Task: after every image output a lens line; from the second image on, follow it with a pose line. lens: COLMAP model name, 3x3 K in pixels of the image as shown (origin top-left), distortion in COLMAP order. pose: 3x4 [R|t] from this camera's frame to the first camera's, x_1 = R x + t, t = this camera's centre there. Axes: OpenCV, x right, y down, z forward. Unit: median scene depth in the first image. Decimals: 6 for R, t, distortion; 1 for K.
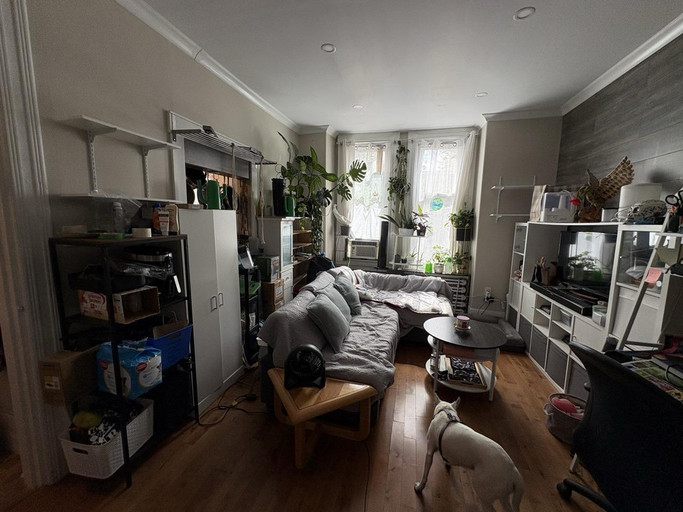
lens RADIAL K [[271.4, 0, 339.4], [0, 271.4, 253.7], [0, 0, 1]] dist [-0.002794, -0.000178]
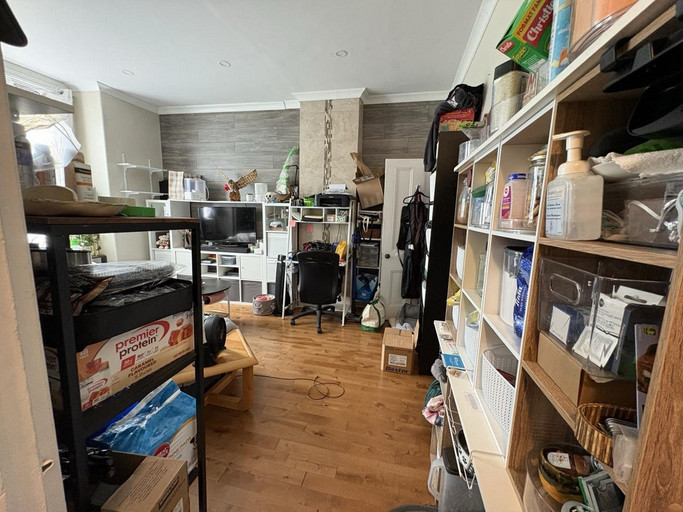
lens RADIAL K [[271.4, 0, 341.2], [0, 271.4, 253.3], [0, 0, 1]] dist [-0.002794, -0.000178]
pose [[-0.043028, -0.168240, 0.984807, -0.598033], [0.093894, 0.980676, 0.171636, -0.015731], [-0.994652, 0.099852, -0.026399, 0.278161]]
